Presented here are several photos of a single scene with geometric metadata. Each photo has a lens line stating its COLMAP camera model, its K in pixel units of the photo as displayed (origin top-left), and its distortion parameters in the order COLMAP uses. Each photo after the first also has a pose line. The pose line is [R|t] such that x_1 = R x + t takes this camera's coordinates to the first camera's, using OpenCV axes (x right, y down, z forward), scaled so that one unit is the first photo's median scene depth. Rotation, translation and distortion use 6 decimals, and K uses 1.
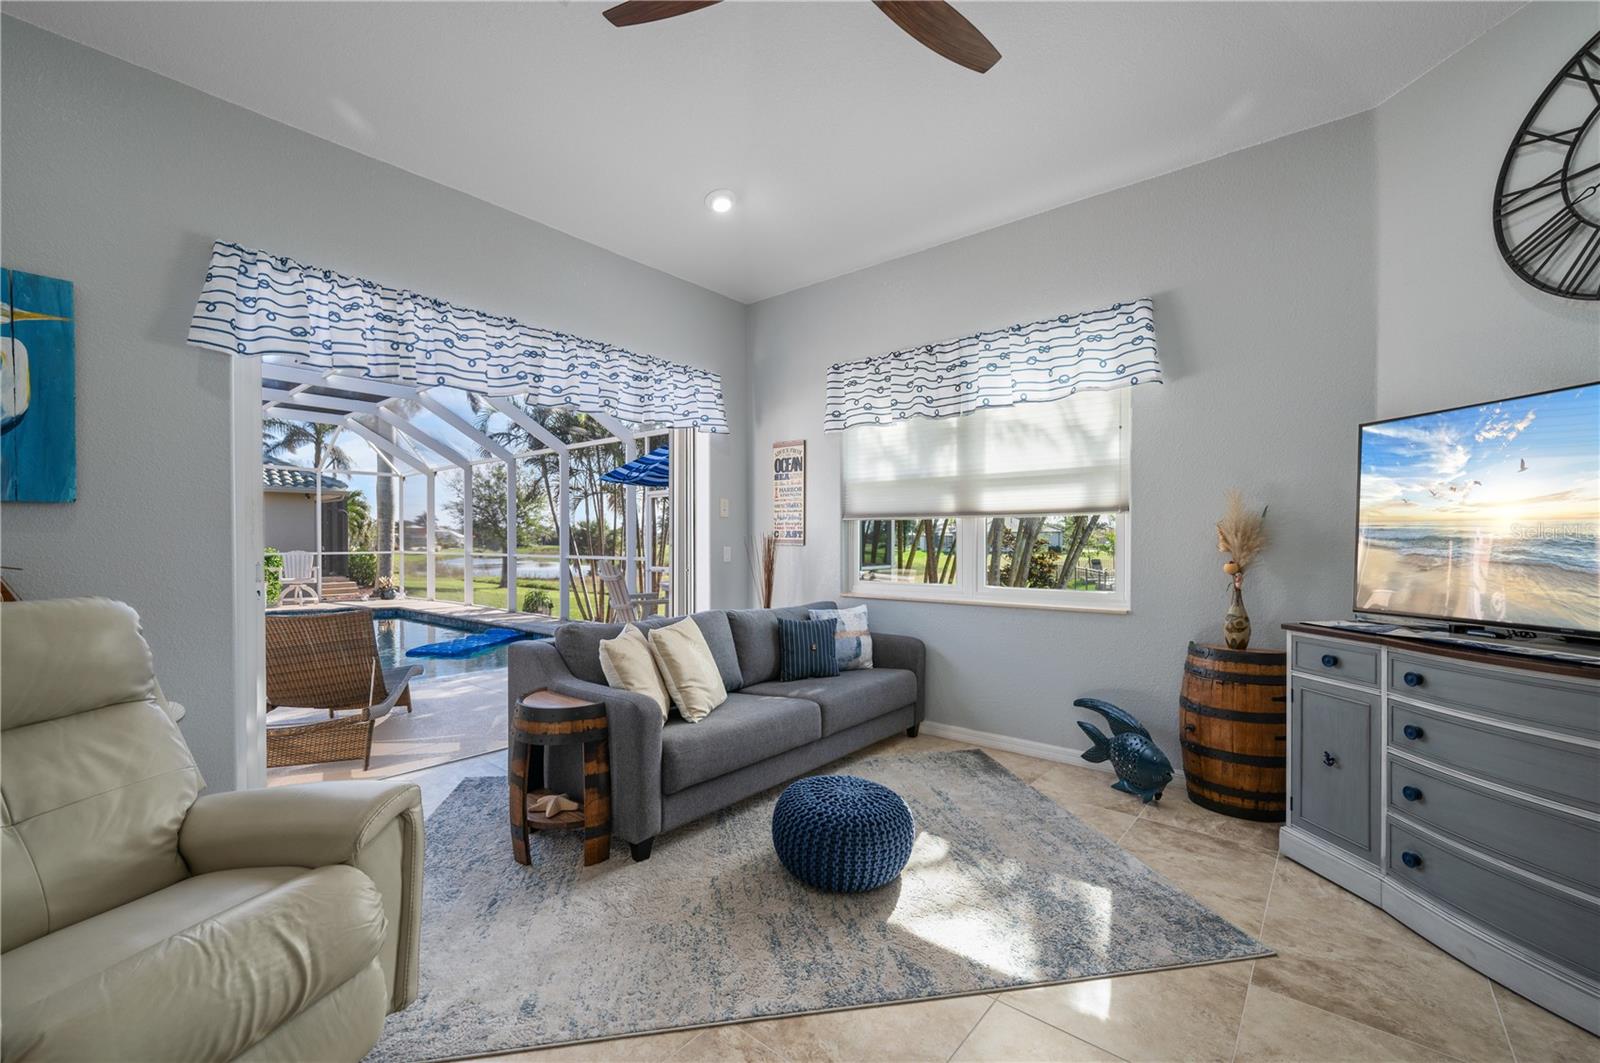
lens RADIAL K [[650.2, 0, 803.3], [0, 650.2, 551.0], [0, 0, 1]] dist [0.000889, 0.000032]
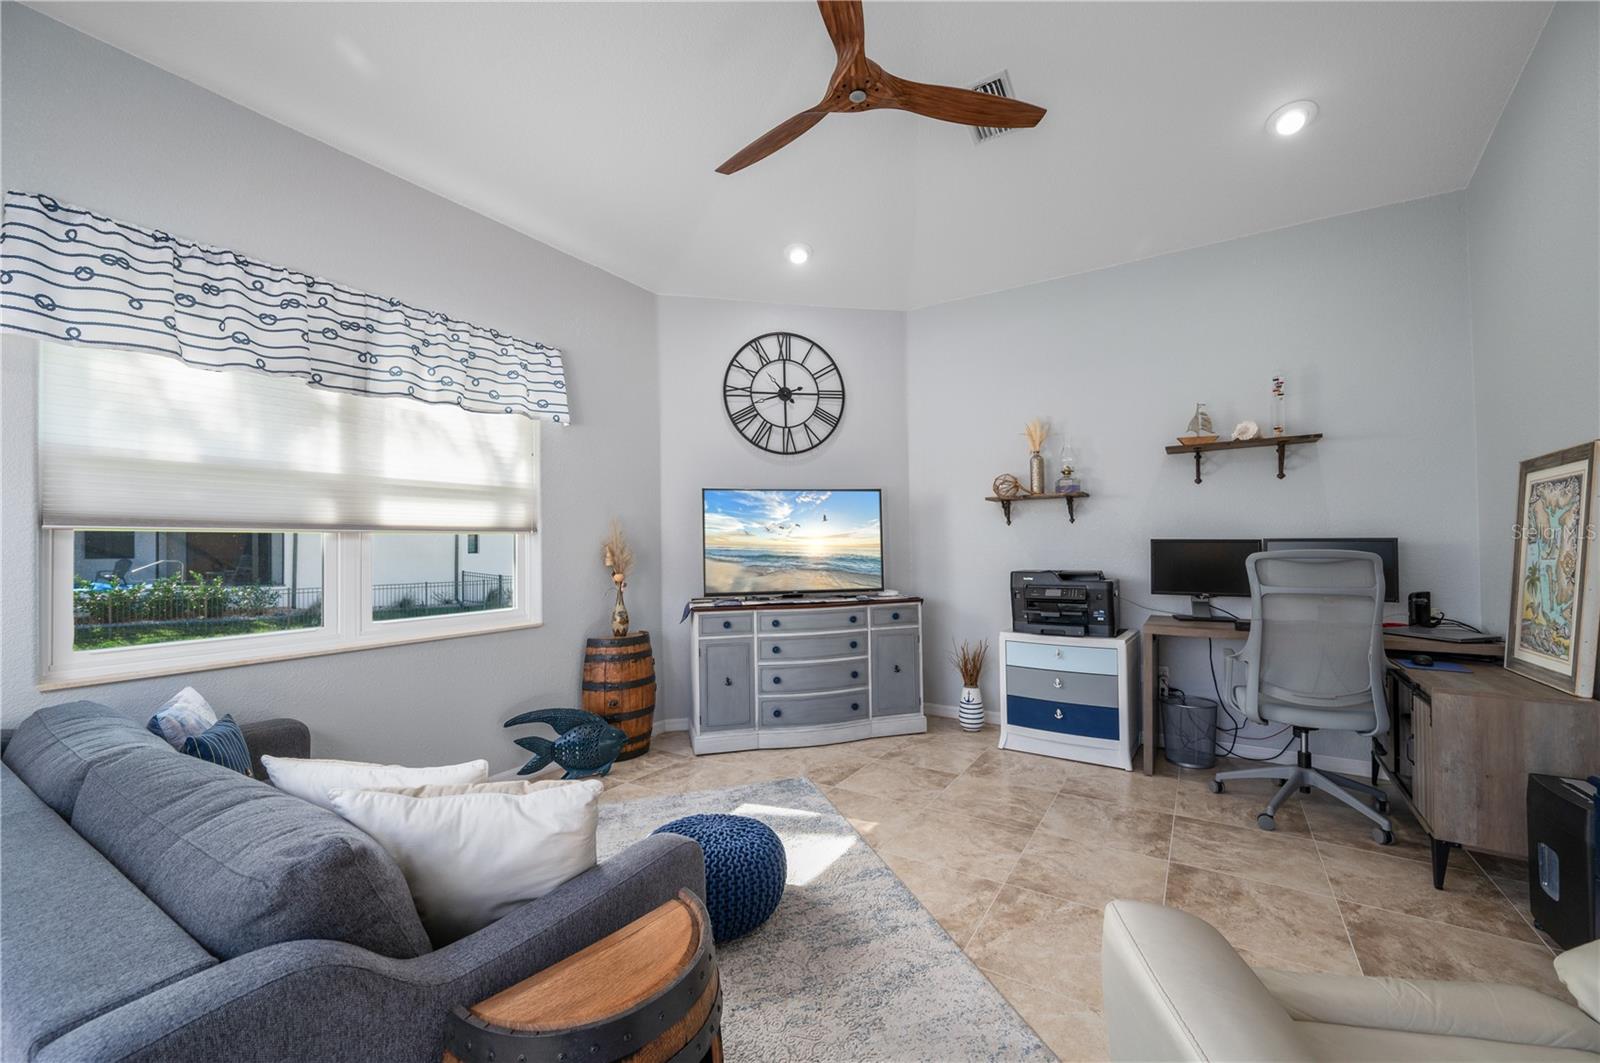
lens RADIAL K [[628.2, 0, 795.9], [0, 628.2, 543.3], [0, 0, 1]] dist [-0.000671, -0.000272]
pose [[-0.110226, 0.008590, 0.993869, -0.840735], [0.029552, 0.999549, -0.005362, -0.032950], [-0.993467, 0.028780, -0.110430, 0.951351]]
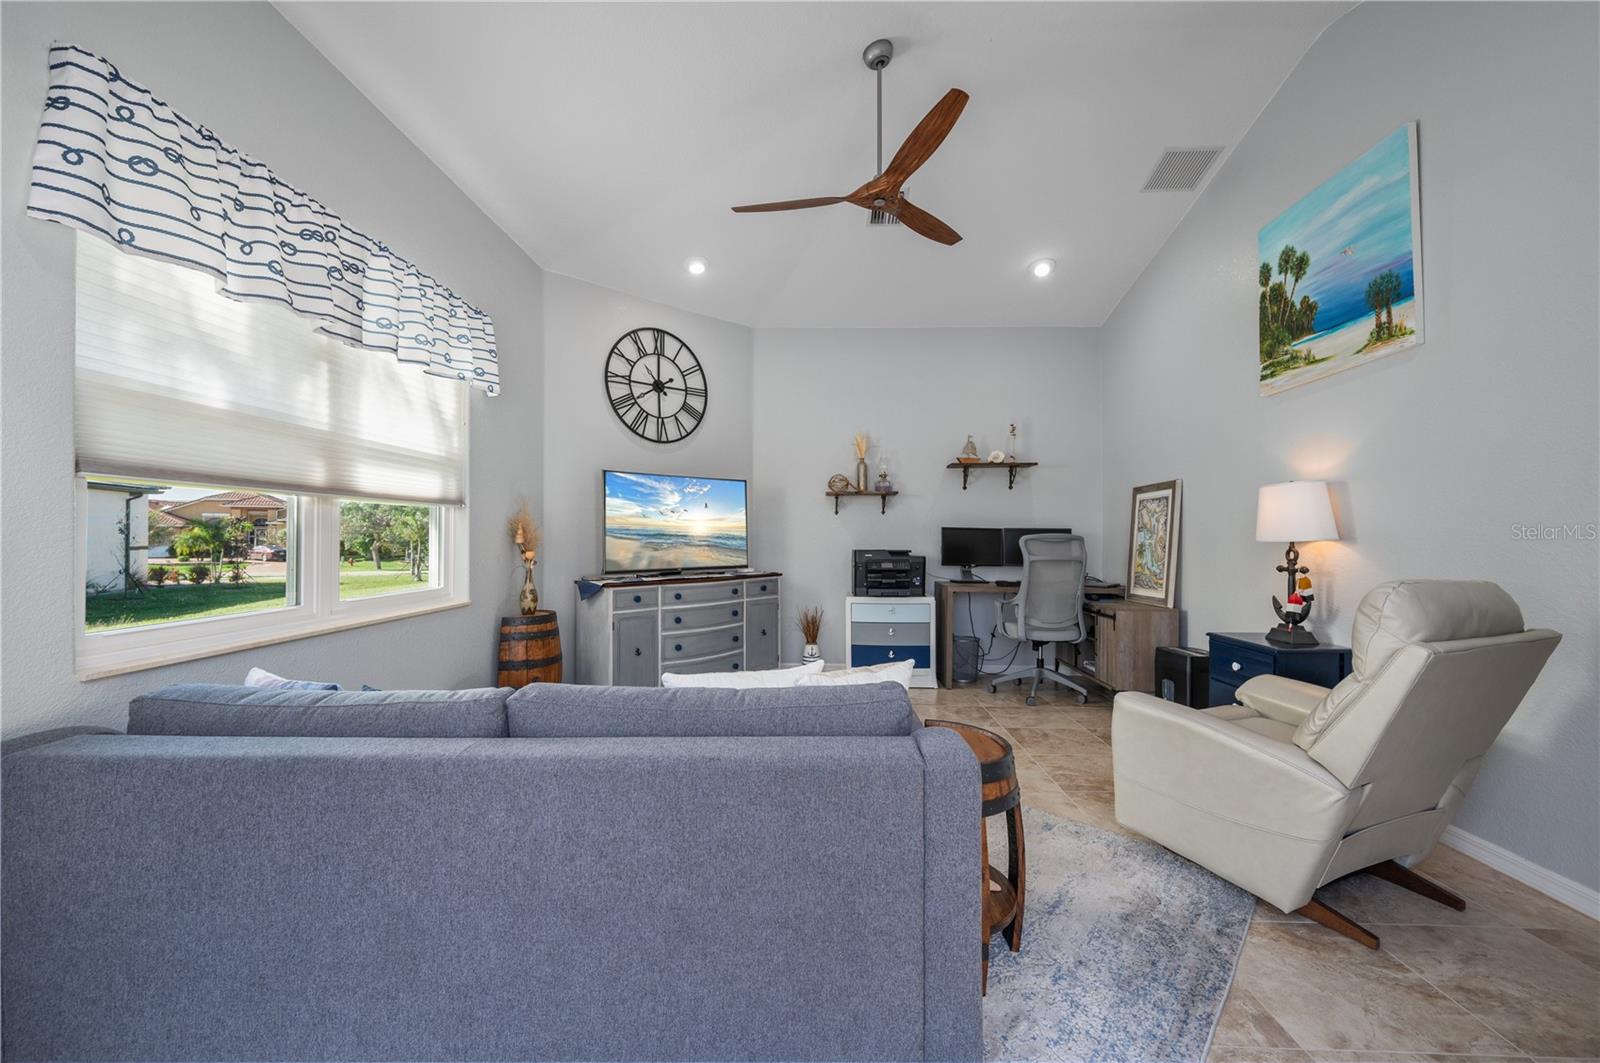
lens RADIAL K [[647.1, 0, 791.6], [0, 647.1, 539.3], [0, 0, 1]] dist [0.003107, 0.000123]
pose [[-0.600486, -0.001774, 0.799633, -0.897491], [0.013420, 0.999834, 0.012296, -0.018315], [-0.799522, 0.018115, -0.600363, 1.679163]]
